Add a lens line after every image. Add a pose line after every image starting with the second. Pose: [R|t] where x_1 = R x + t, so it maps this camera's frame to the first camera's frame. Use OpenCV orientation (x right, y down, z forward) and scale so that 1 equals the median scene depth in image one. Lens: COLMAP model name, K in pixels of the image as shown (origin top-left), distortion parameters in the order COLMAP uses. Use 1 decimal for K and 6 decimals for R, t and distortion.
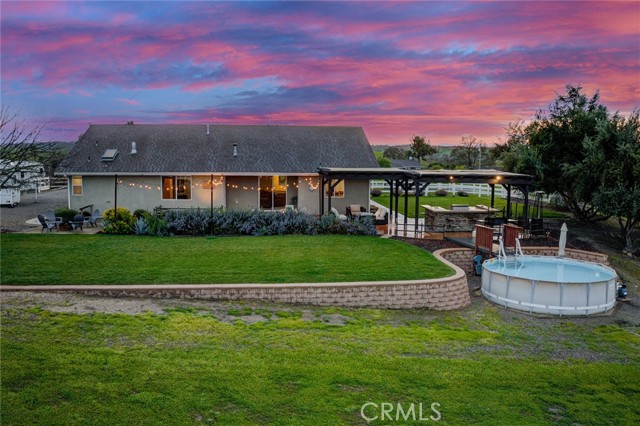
lens RADIAL K [[540.1, 0, 326.4], [0, 540.1, 212.3], [0, 0, 1]] dist [-0.105790, -0.017842]
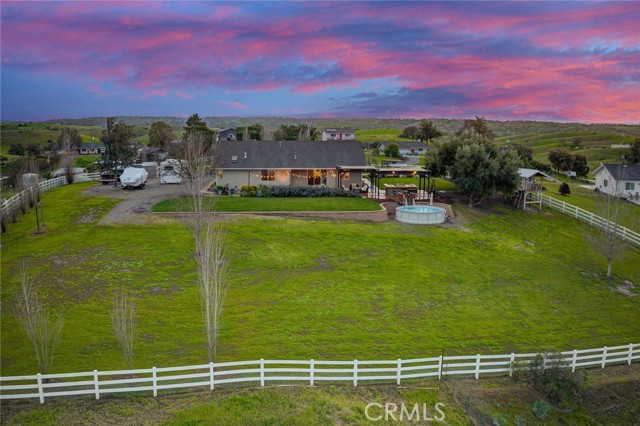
lens RADIAL K [[540.1, 0, 318.9], [0, 540.1, 214.7], [0, 0, 1]] dist [-0.105790, -0.017842]
pose [[0.997748, 0.005053, -0.066880, 0.071899], [-0.001288, 0.998418, 0.056212, -0.013530], [0.067058, -0.055999, 0.996176, -1.348559]]
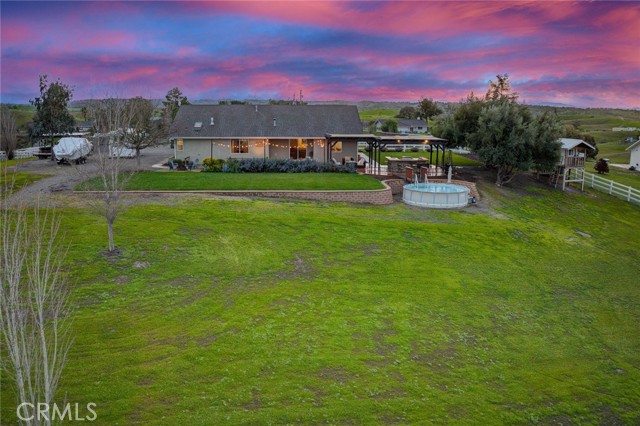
lens RADIAL K [[540.1, 0, 320.1], [0, 540.1, 210.9], [0, 0, 1]] dist [-0.105790, -0.017842]
pose [[0.998484, 0.008458, -0.054395, 0.074372], [-0.004148, 0.996877, 0.078858, 0.026716], [0.054892, -0.078513, 0.995401, -0.814227]]
